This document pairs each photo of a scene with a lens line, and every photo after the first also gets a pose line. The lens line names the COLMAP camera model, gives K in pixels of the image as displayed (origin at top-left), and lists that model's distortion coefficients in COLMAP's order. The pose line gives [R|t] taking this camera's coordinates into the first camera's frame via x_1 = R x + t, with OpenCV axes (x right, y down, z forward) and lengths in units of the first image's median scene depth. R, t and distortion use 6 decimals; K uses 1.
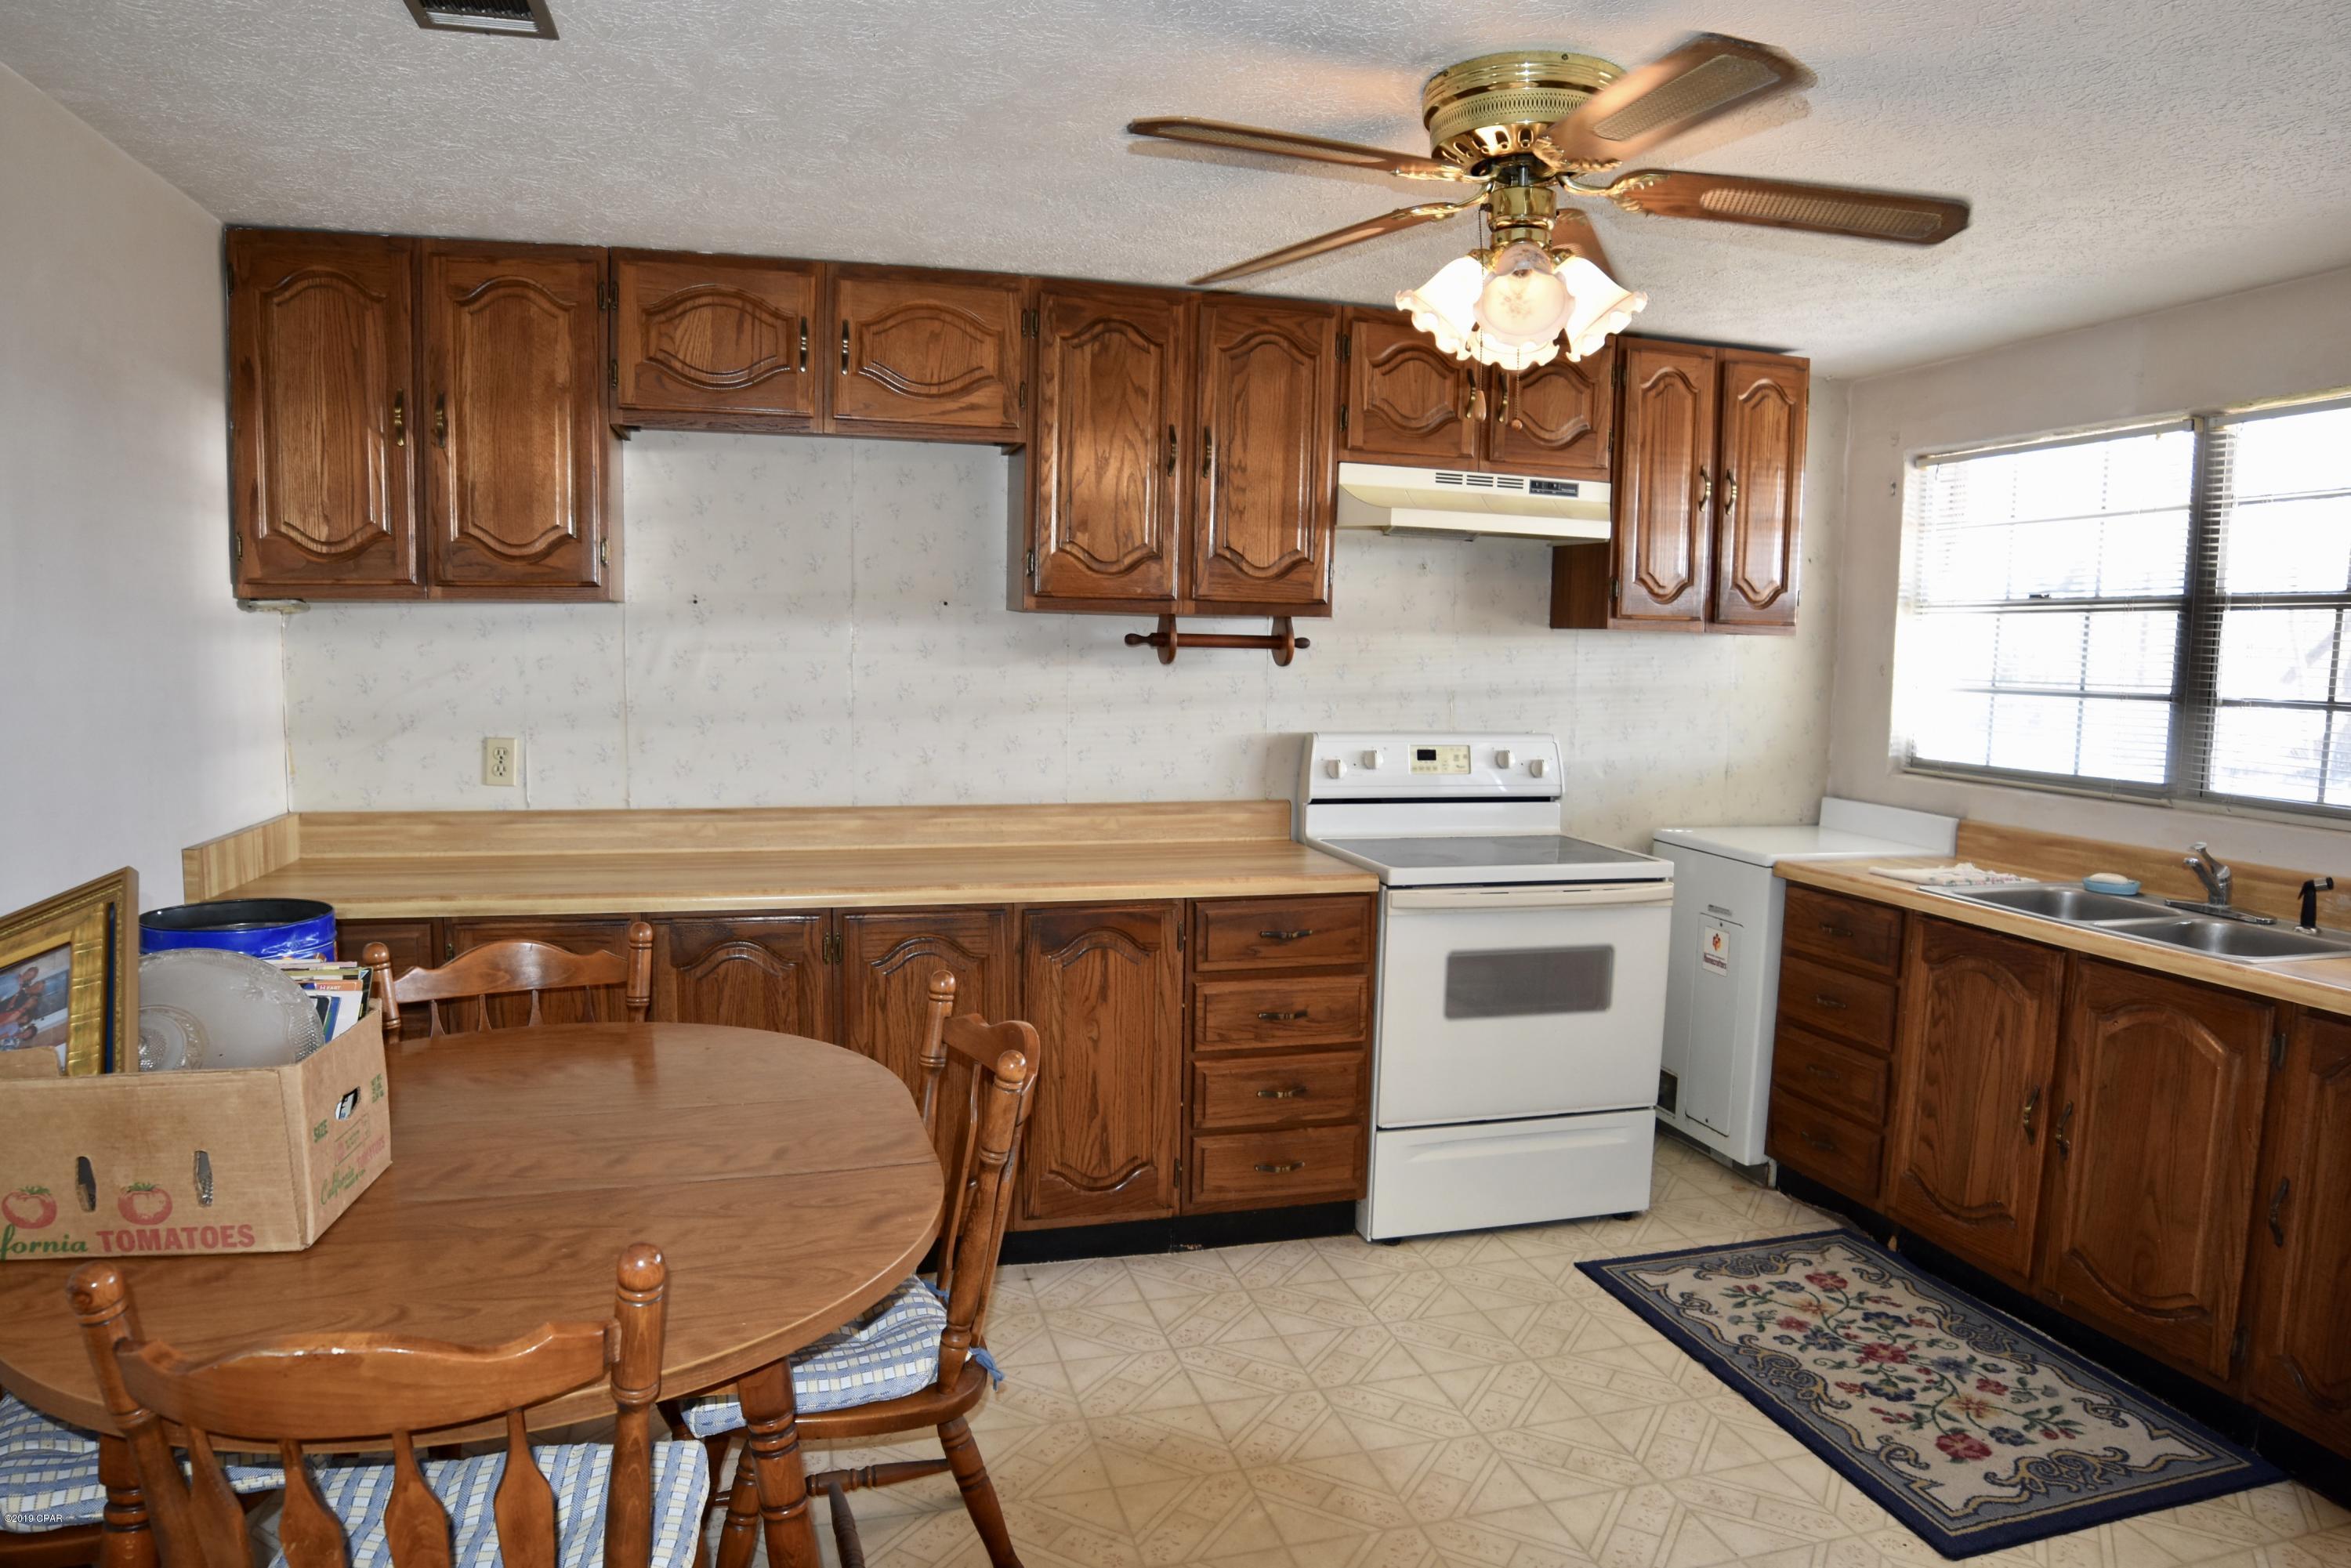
lens RADIAL K [[1454.4, 0, 1188.6], [0, 1454.4, 796.3], [0, 0, 1]] dist [-0.118253, 0.049105]
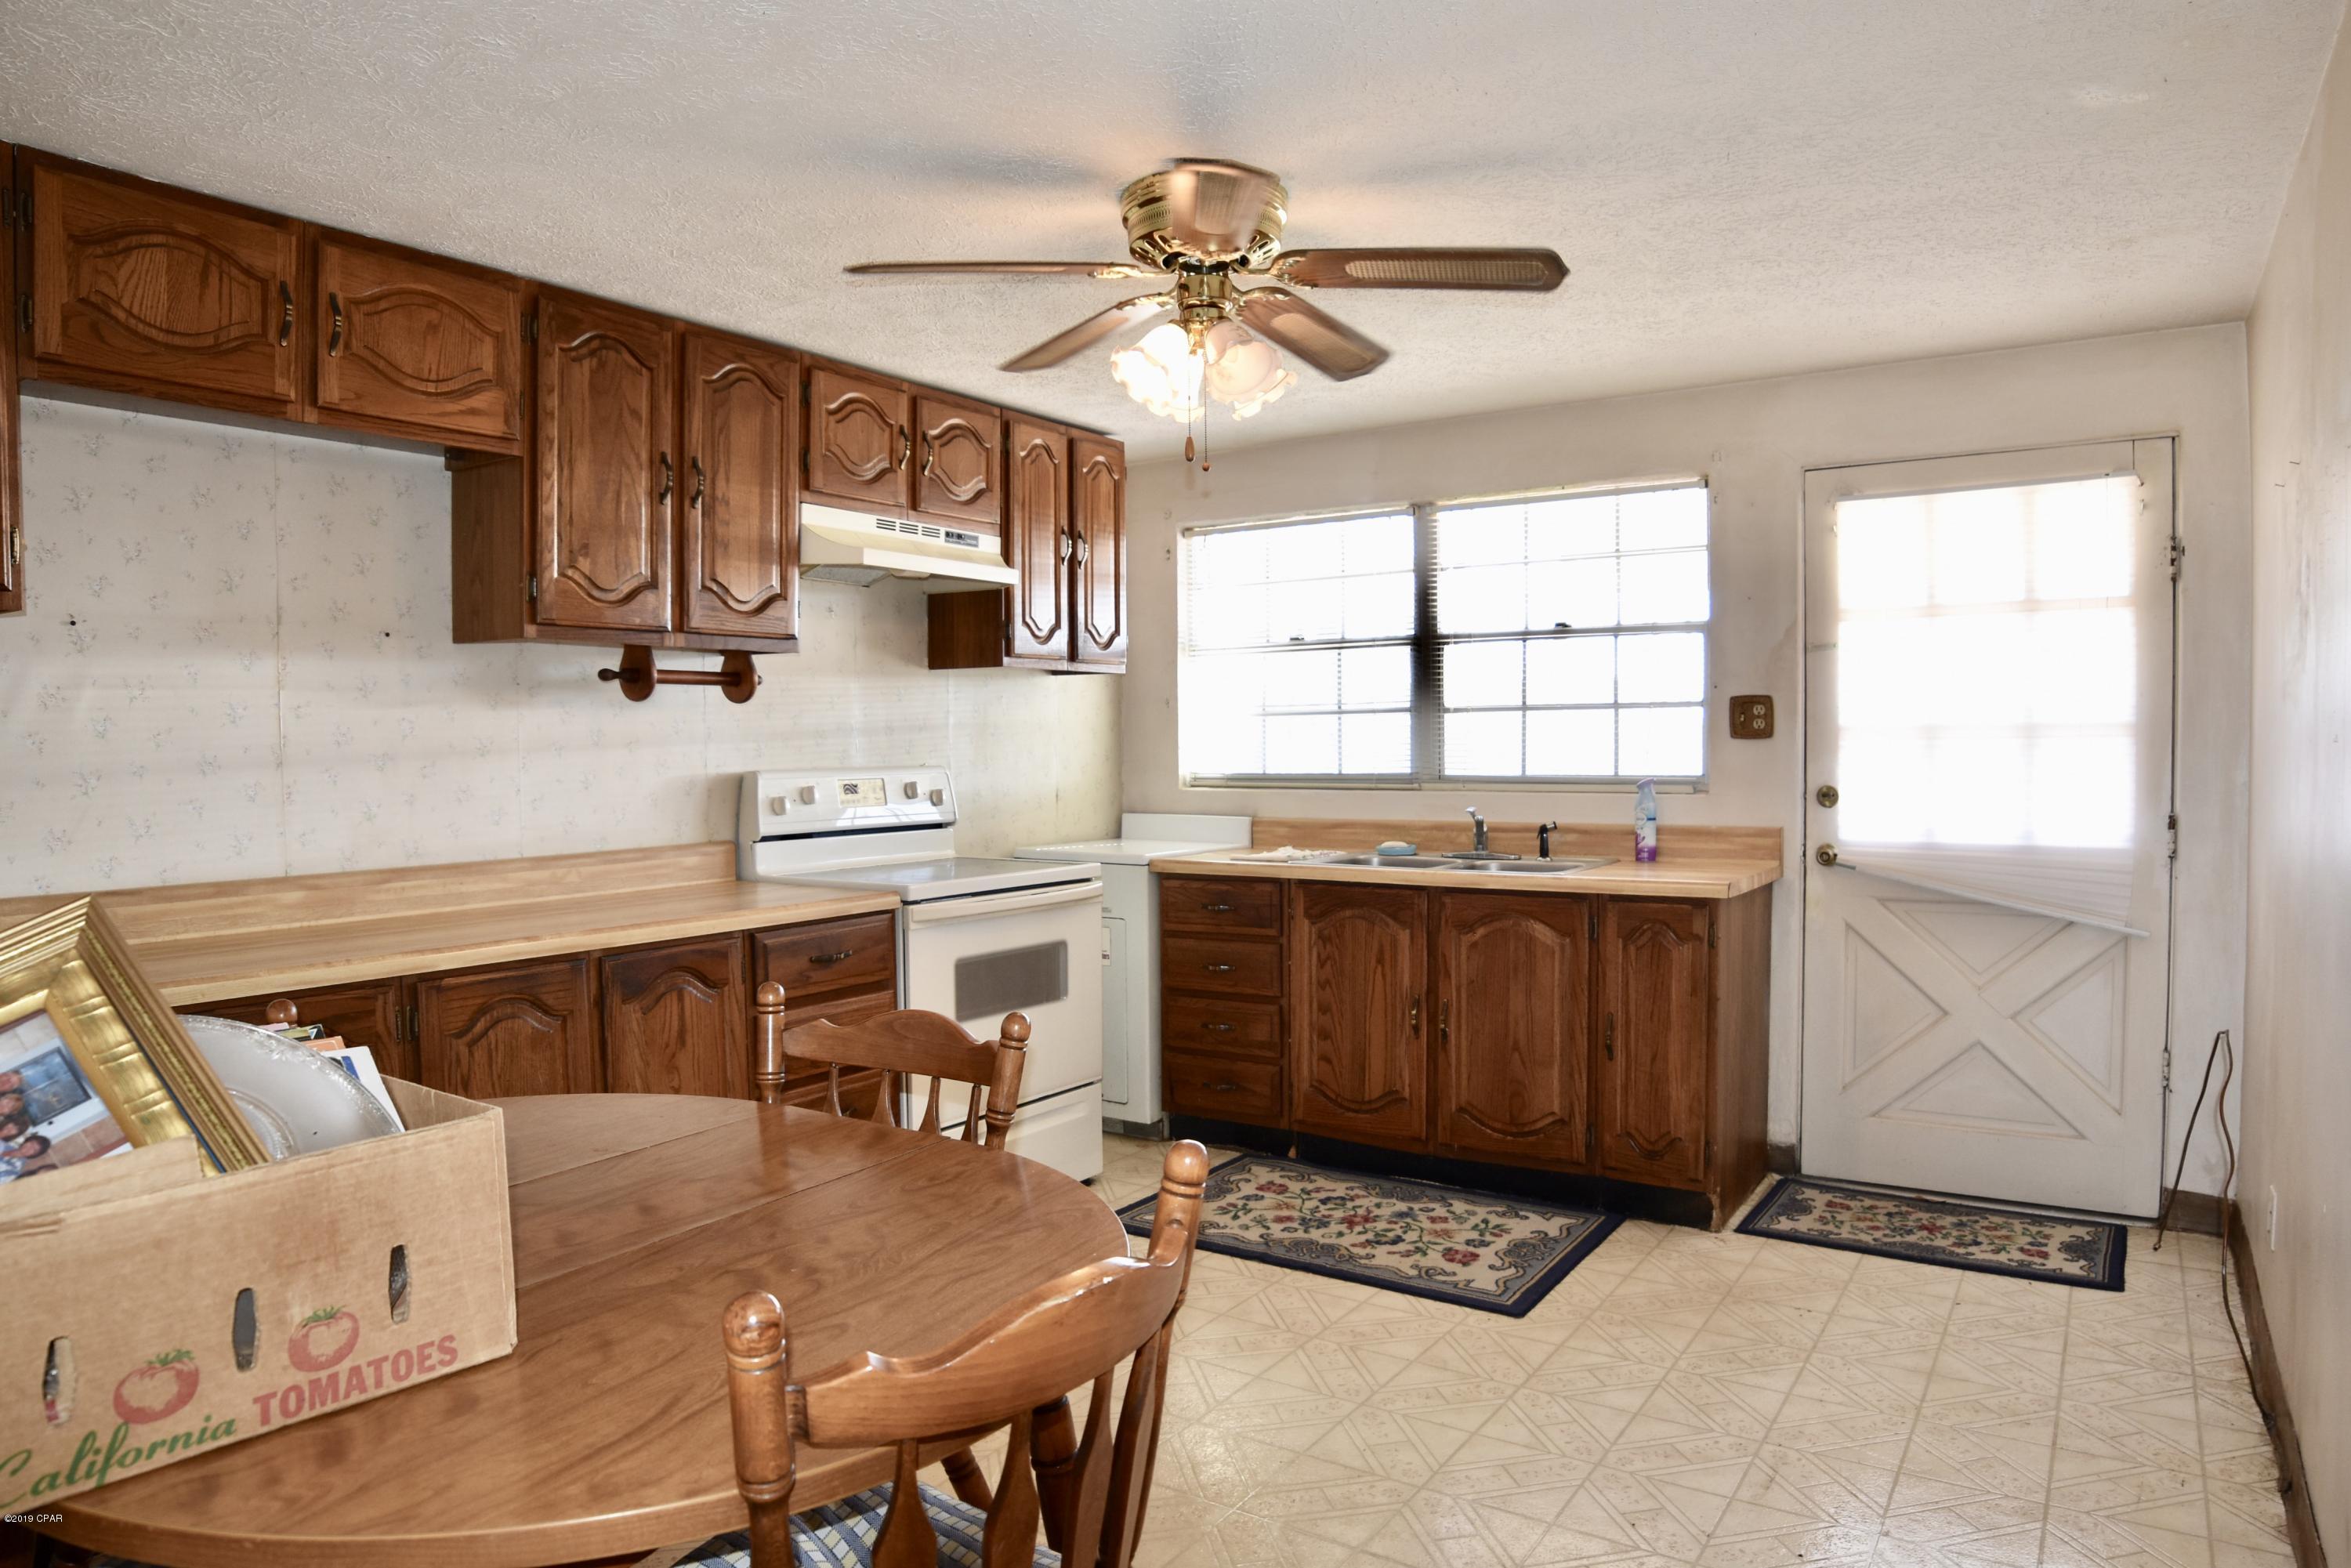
lens RADIAL K [[1454.4, 0, 1188.6], [0, 1454.4, 796.3], [0, 0, 1]] dist [-0.118253, 0.049105]
pose [[0.761555, -0.051608, 0.646043, -0.386259], [0.091939, 0.995346, -0.028866, 0.034961], [-0.641546, 0.081380, 0.762755, 0.062865]]
